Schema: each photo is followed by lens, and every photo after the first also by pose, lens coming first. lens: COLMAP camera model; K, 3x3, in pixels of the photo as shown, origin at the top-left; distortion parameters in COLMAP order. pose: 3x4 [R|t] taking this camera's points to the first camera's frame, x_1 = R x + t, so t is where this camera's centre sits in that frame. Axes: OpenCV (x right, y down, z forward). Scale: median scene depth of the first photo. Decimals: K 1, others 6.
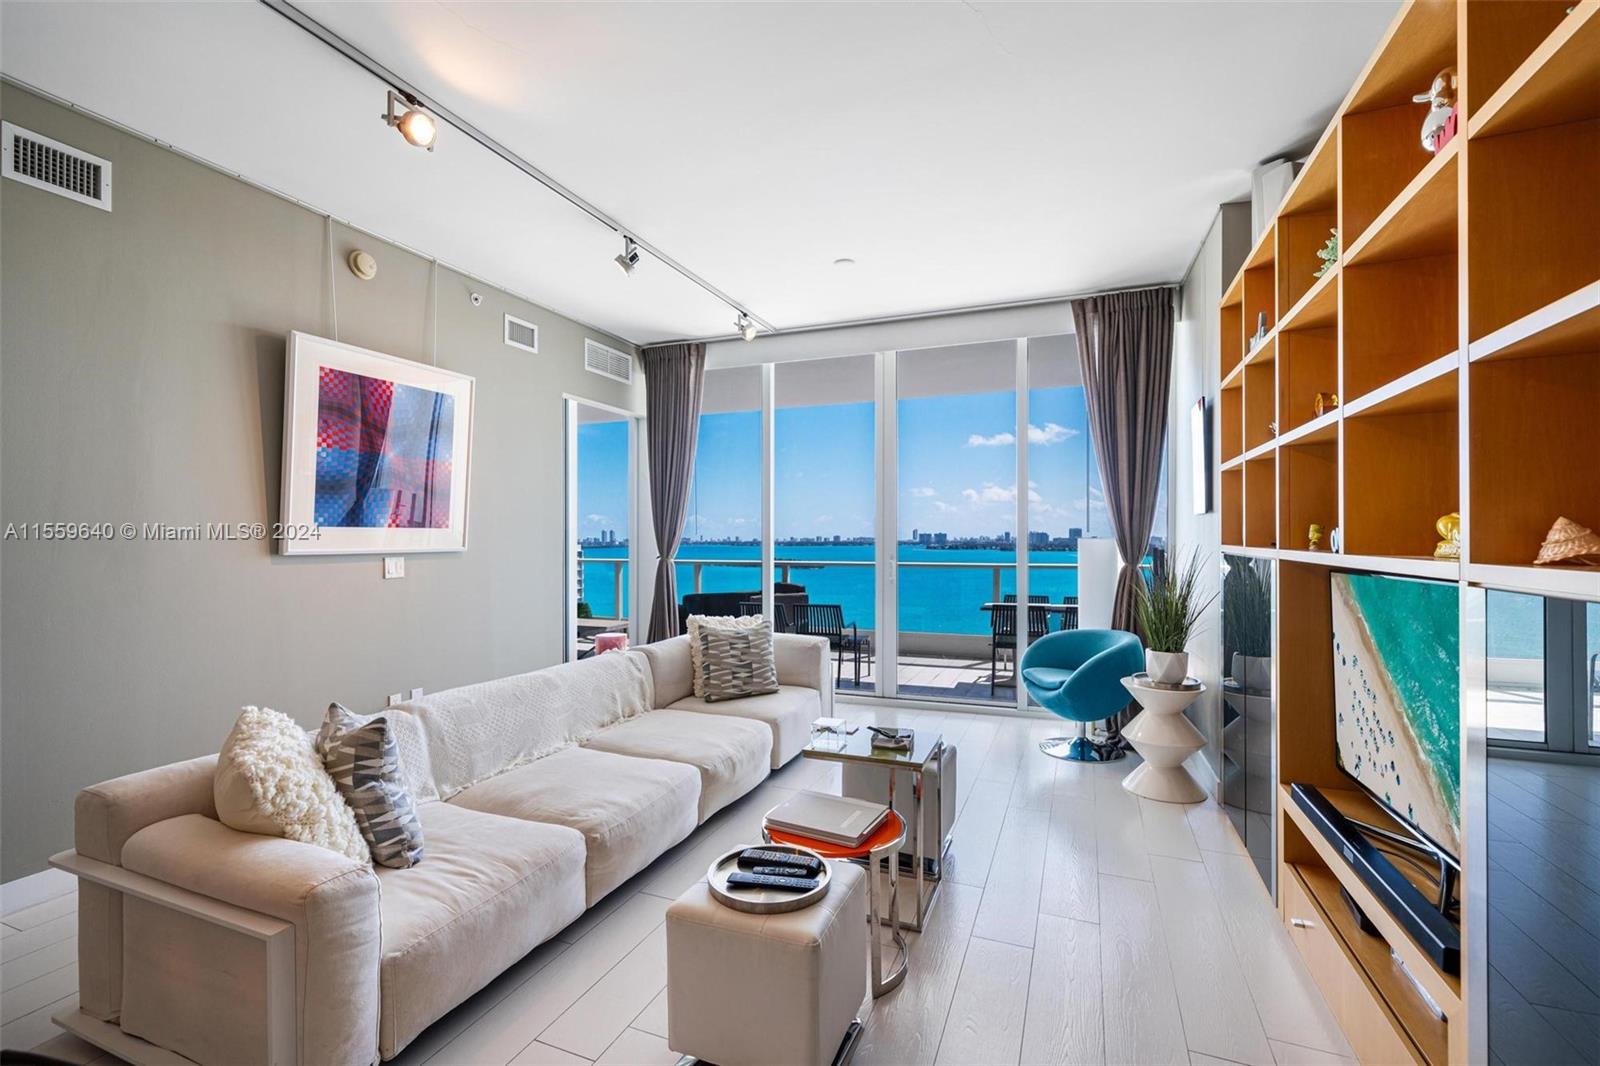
lens RADIAL K [[707.7, 0, 798.1], [0, 707.7, 526.5], [0, 0, 1]] dist [0.001296, -0.000228]
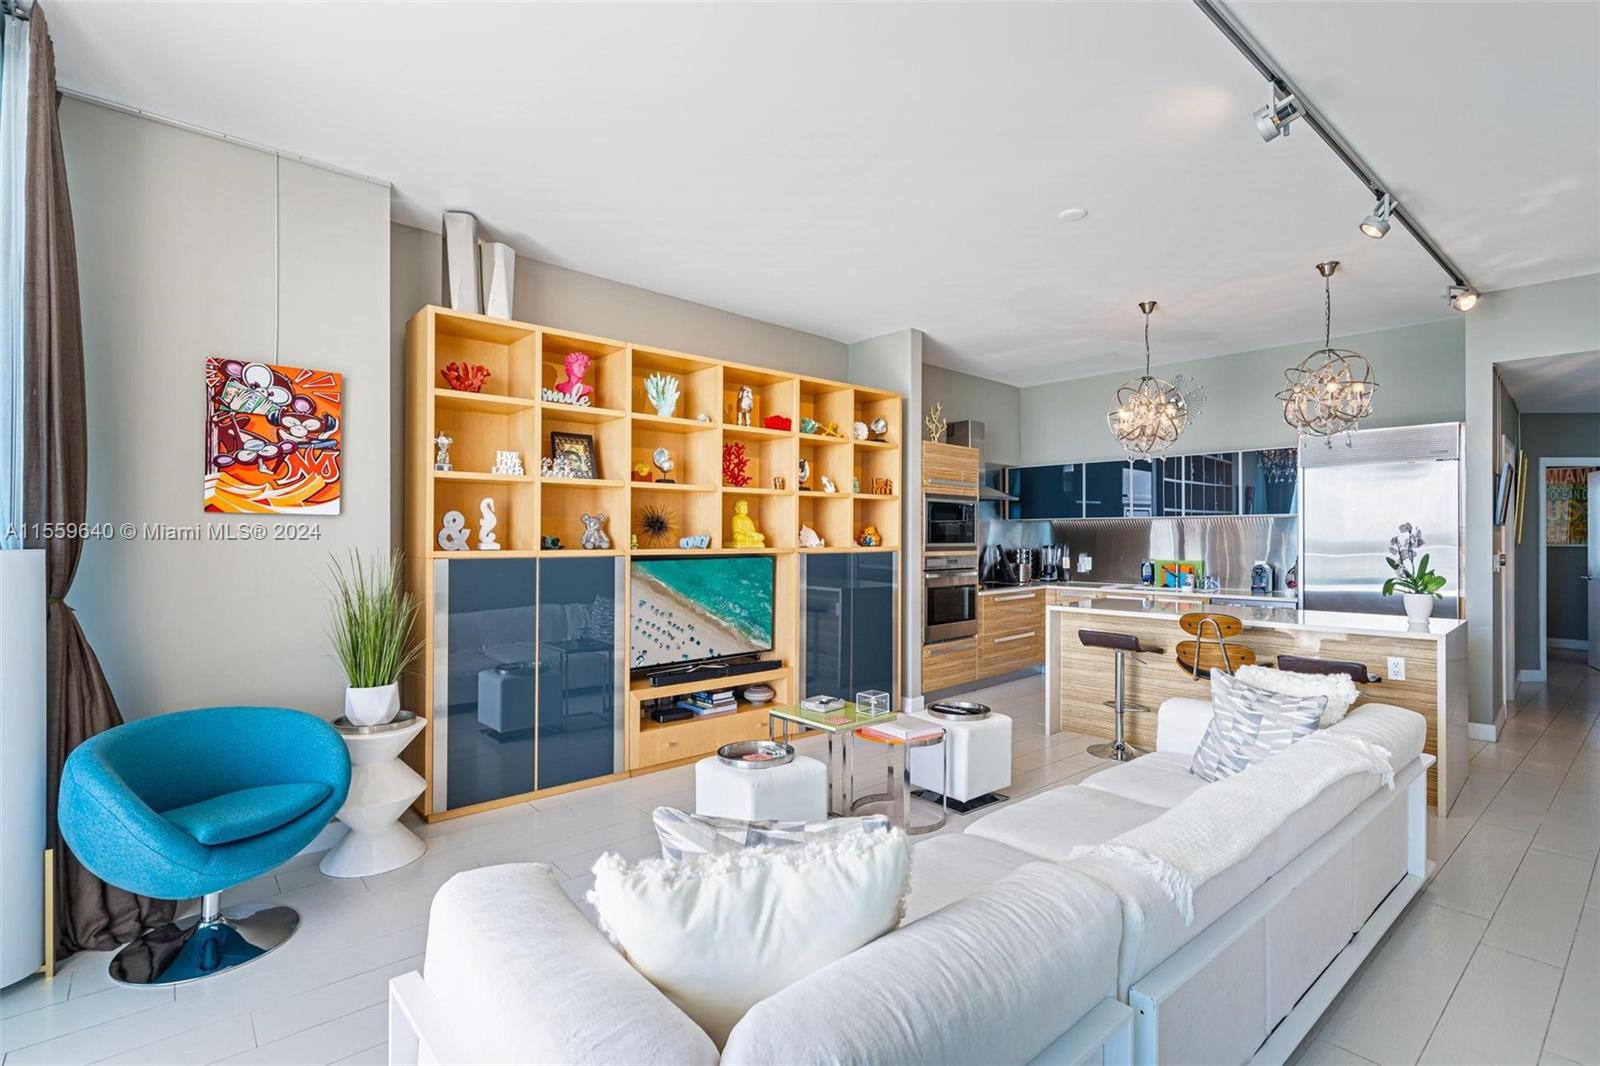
lens RADIAL K [[749.8, 0, 800.0], [0, 749.8, 533.0], [0, 0, 1]] dist [0.000122, -0.000270]
pose [[-0.889298, 0.005685, 0.457292, -0.280926], [-0.003643, 0.999803, -0.019513, 0.016170], [-0.457313, -0.019018, -0.889102, 1.400926]]
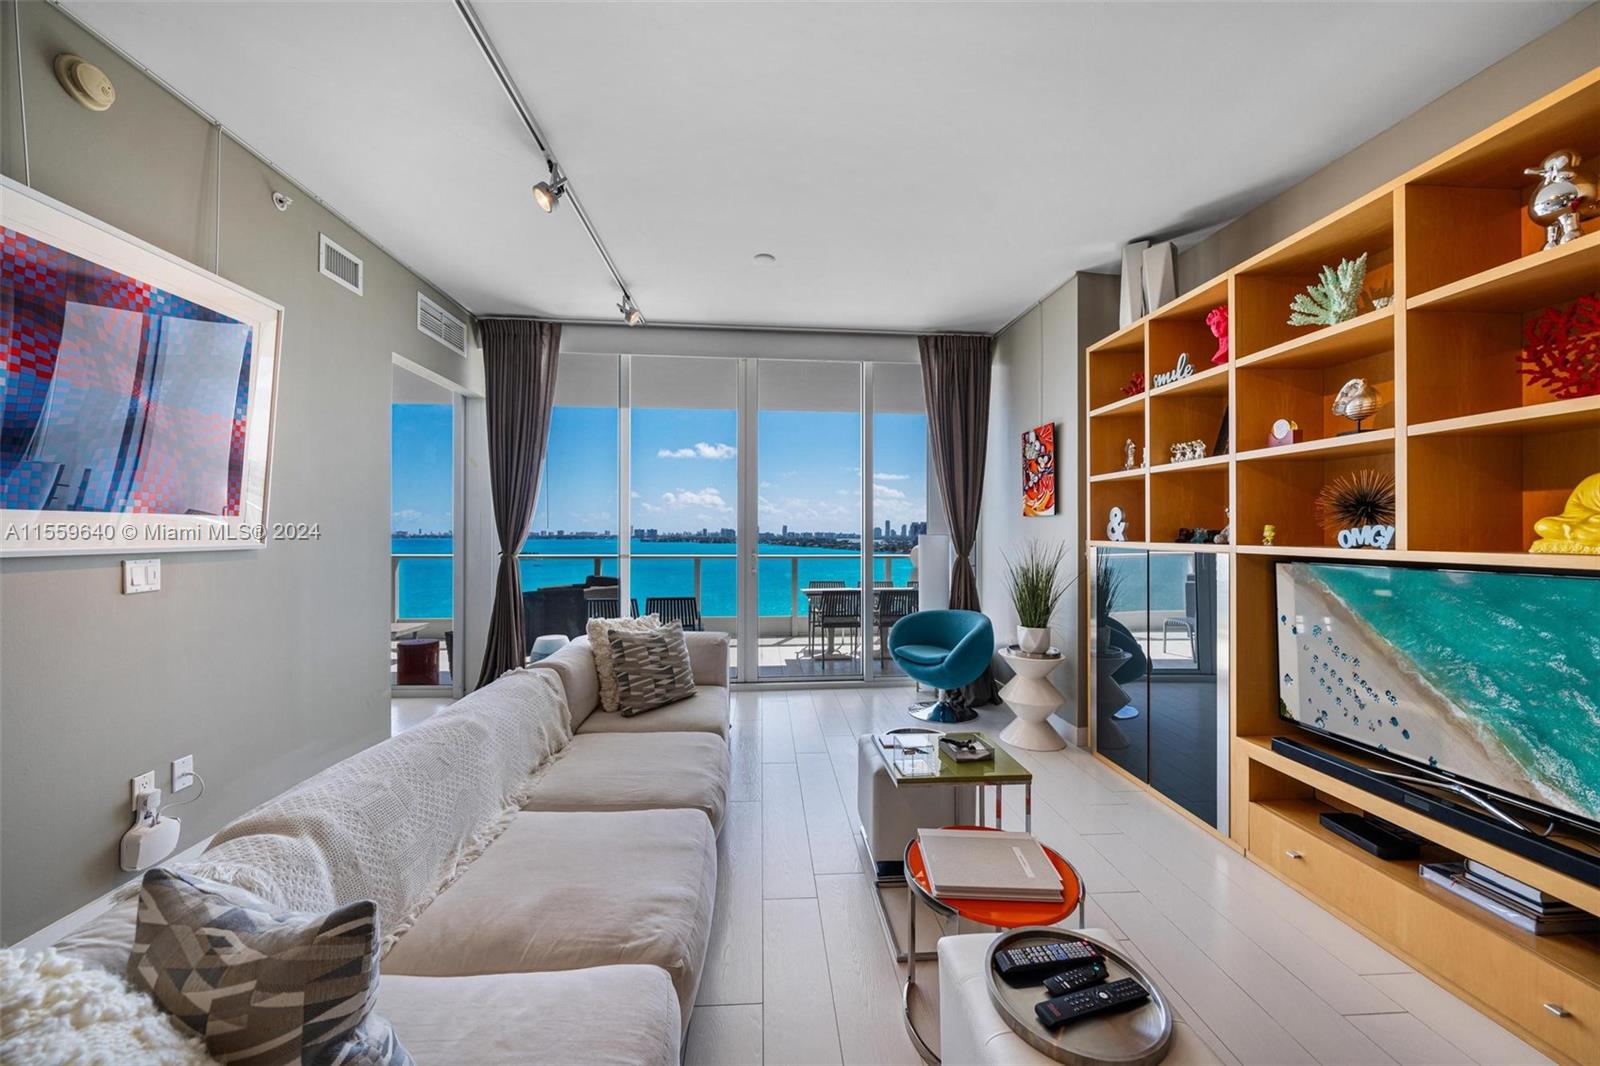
lens RADIAL K [[567.1, 0, 798.4], [0, 567.1, 525.1], [0, 0, 1]] dist [-0.002298, -0.000177]
pose [[0.897511, 0.011373, 0.440846, -0.253847], [-0.012449, 0.999922, -0.000451, 0.004781], [-0.440817, -0.005083, 0.897583, 0.269586]]
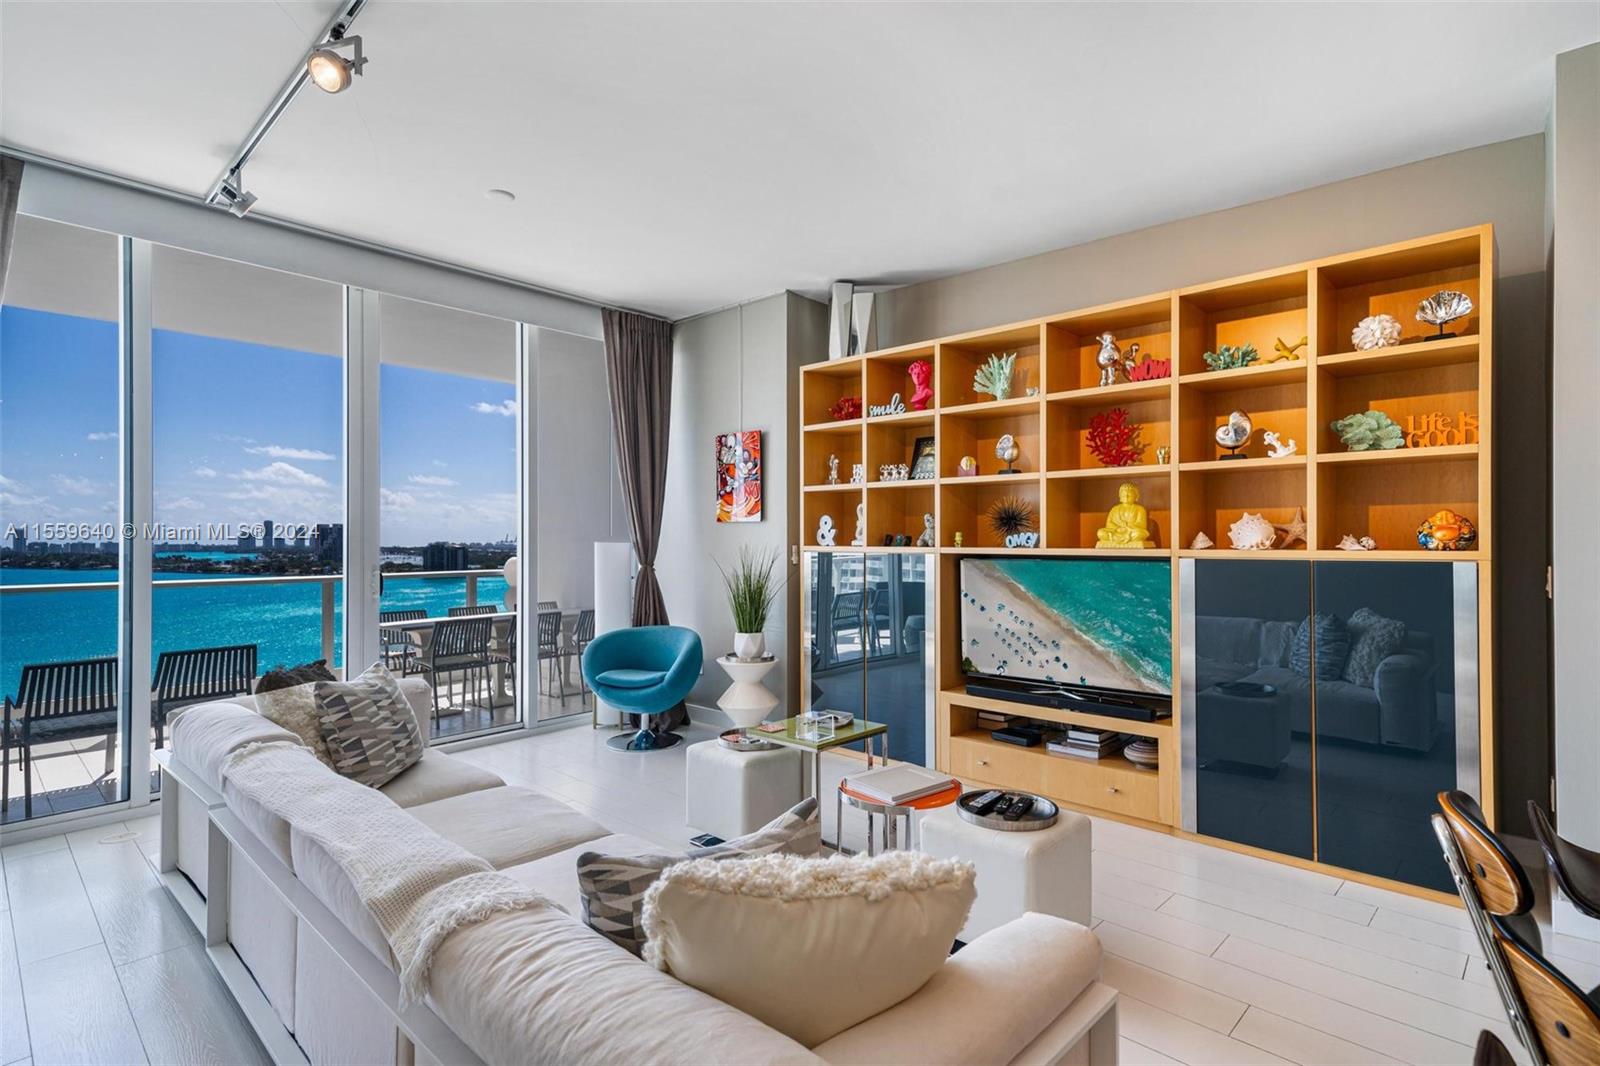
lens RADIAL K [[798.5, 0, 798.1], [0, 798.5, 528.9], [0, 0, 1]] dist [0.021195, 0.000310]
pose [[0.363613, 0.013521, 0.931452, -0.680568], [-0.011458, 0.999884, -0.010042, 0.007546], [-0.931480, -0.007021, 0.363725, 0.375715]]
